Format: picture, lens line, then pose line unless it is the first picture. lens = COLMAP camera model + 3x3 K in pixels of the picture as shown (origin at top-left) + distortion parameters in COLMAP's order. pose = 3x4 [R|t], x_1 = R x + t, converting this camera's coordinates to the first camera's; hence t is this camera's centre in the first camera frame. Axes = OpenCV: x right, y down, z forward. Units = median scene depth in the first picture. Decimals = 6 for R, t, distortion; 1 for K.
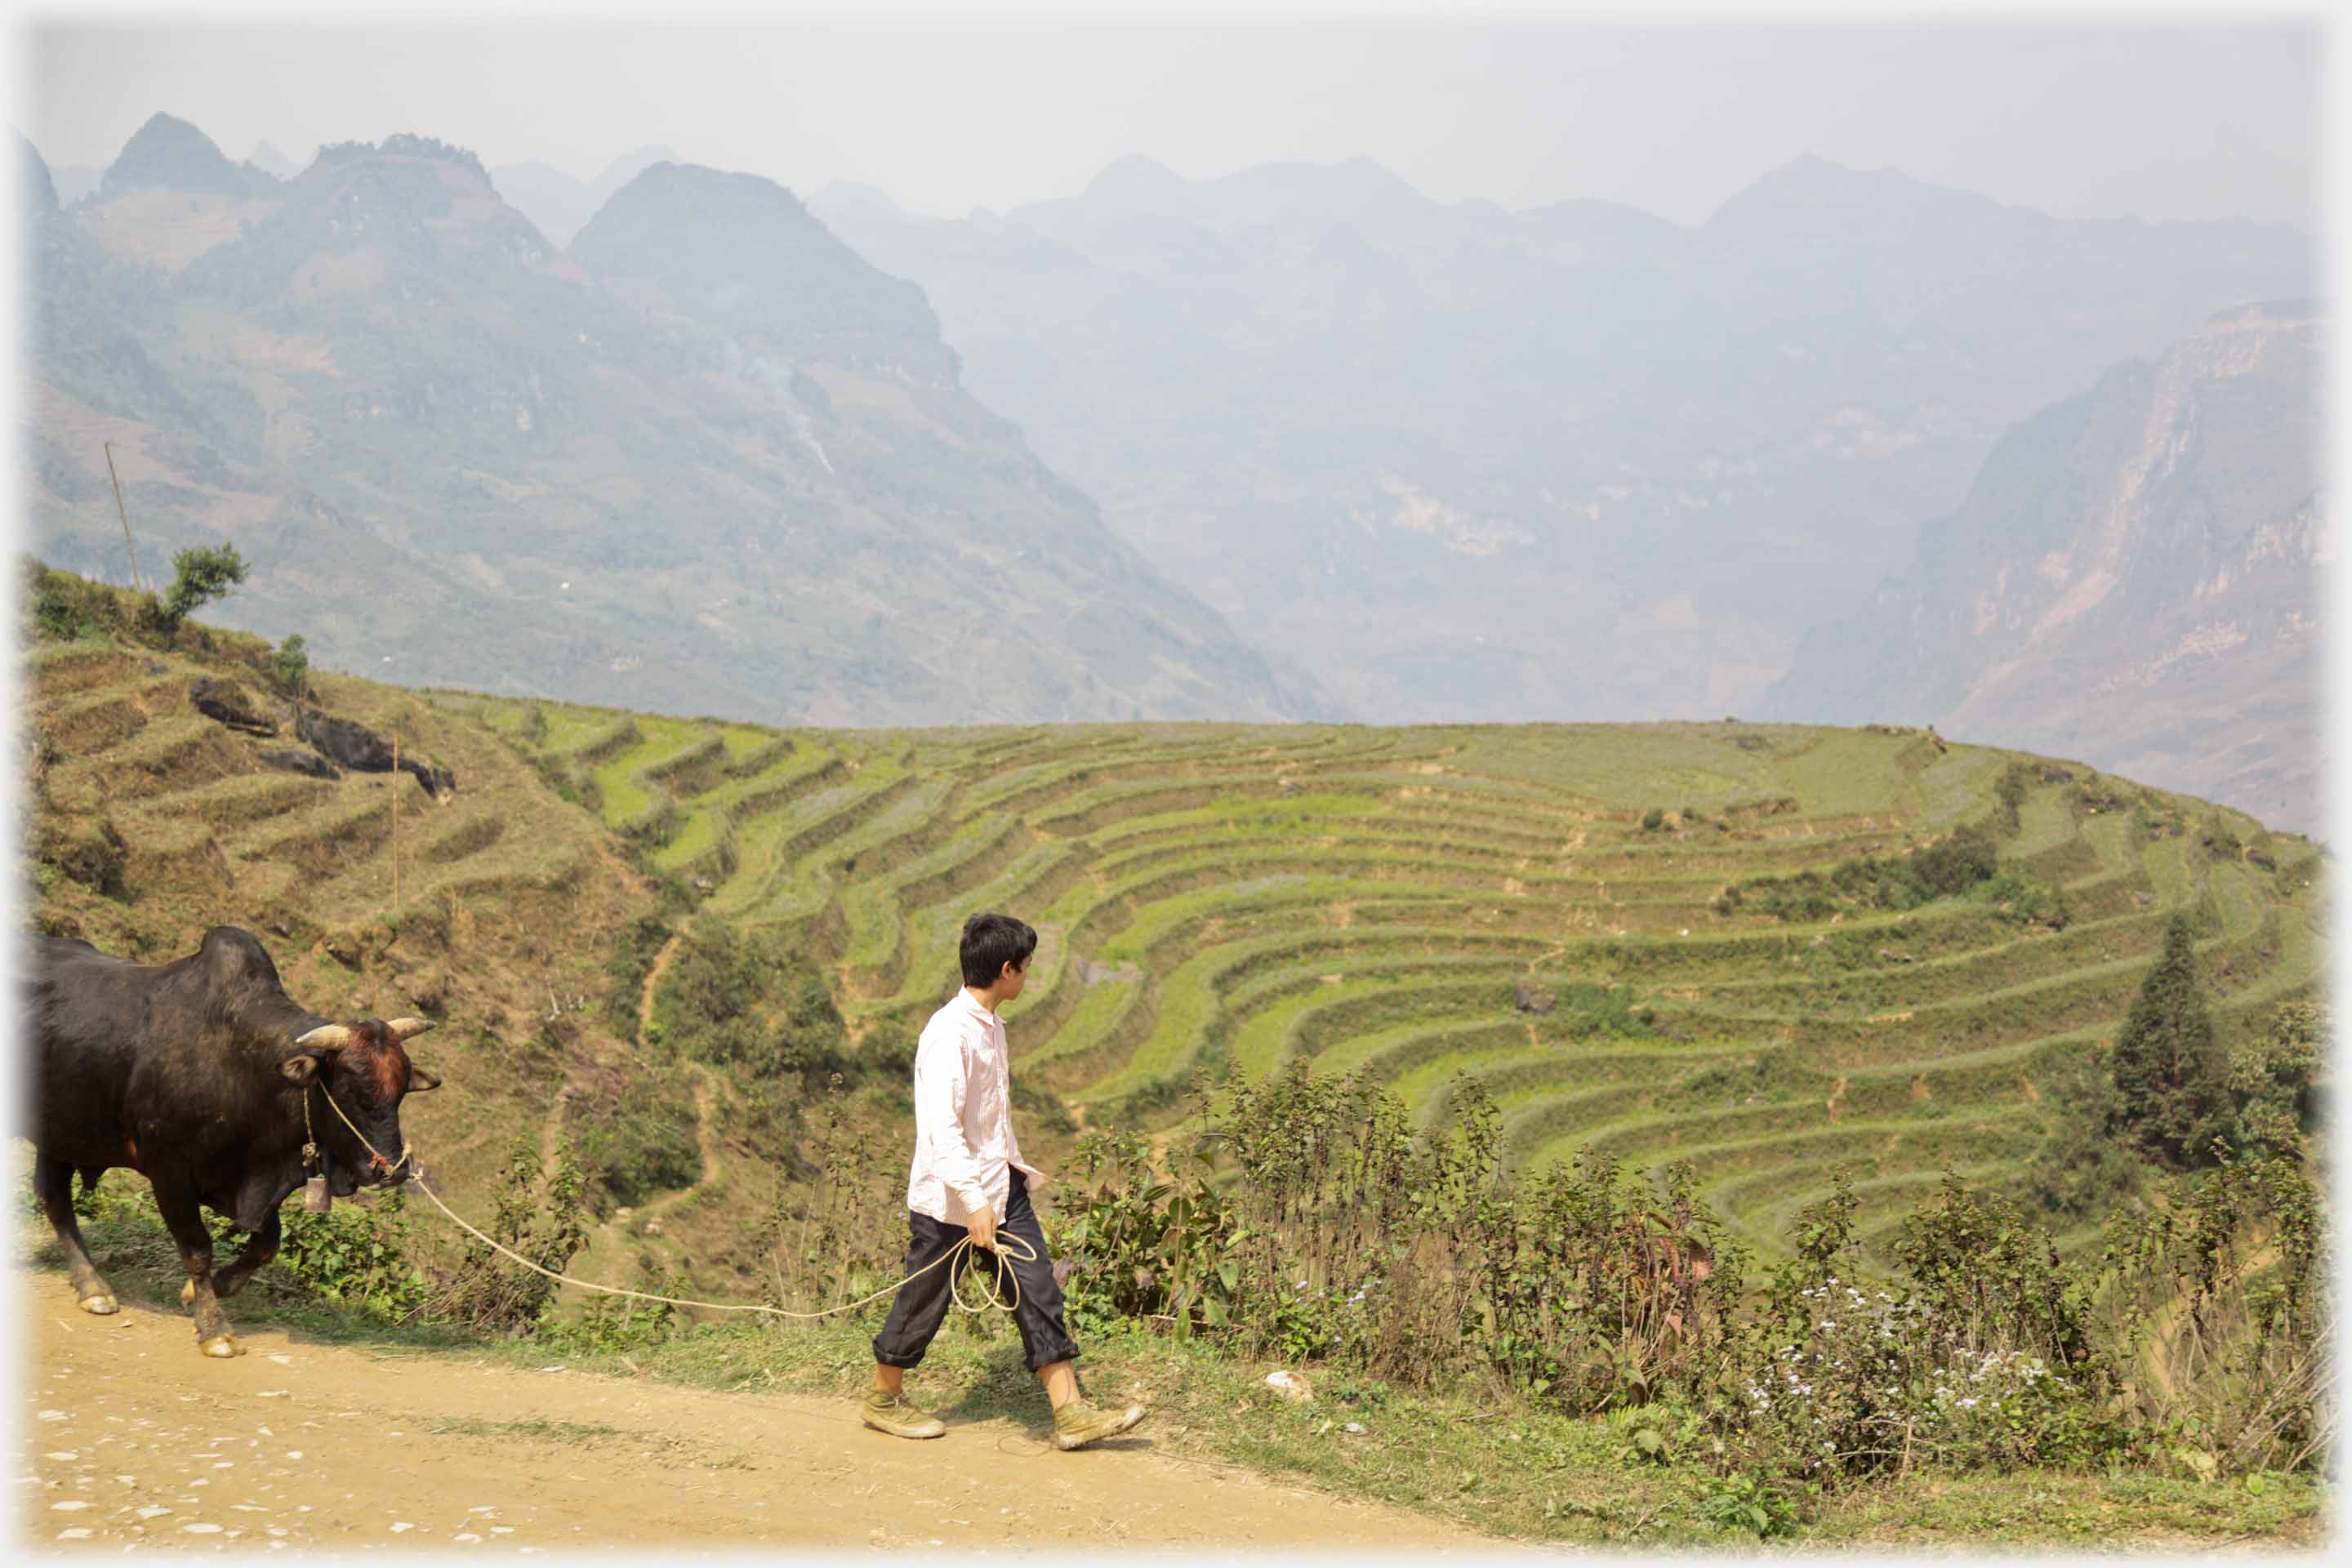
lens RADIAL K [[3650.7, 0, 1186.2], [0, 3650.7, 795.7], [0, 0, 1]] dist [0.205332, -0.005659]
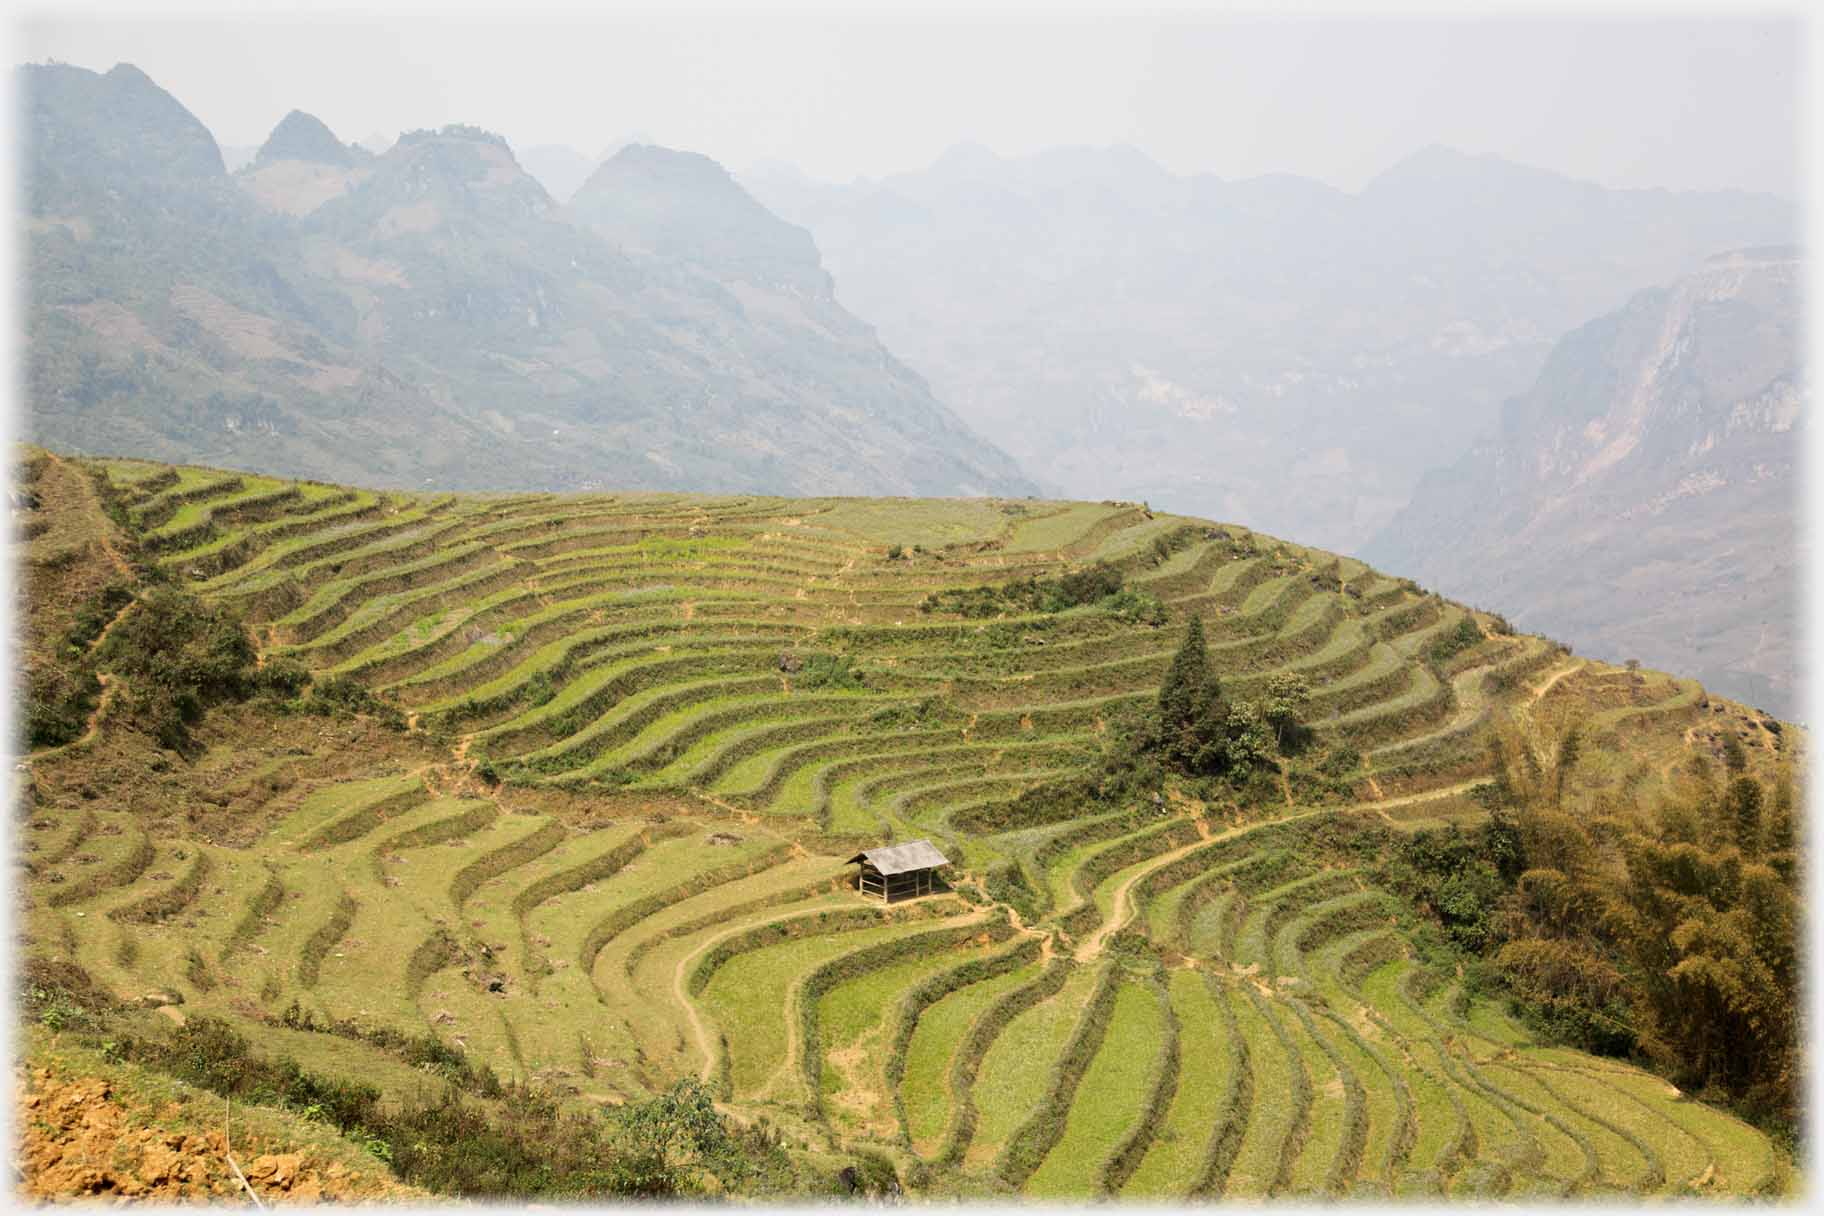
lens RADIAL K [[2524.0, 0, 912.0], [0, 2524.0, 608.0], [0, 0, 1]] dist [0.169063, 0.020292]
pose [[0.998847, 0.015039, -0.045590, 0.186393], [-0.014655, 0.999854, 0.008757, 0.020975], [0.045715, -0.008079, 0.998922, -0.064904]]
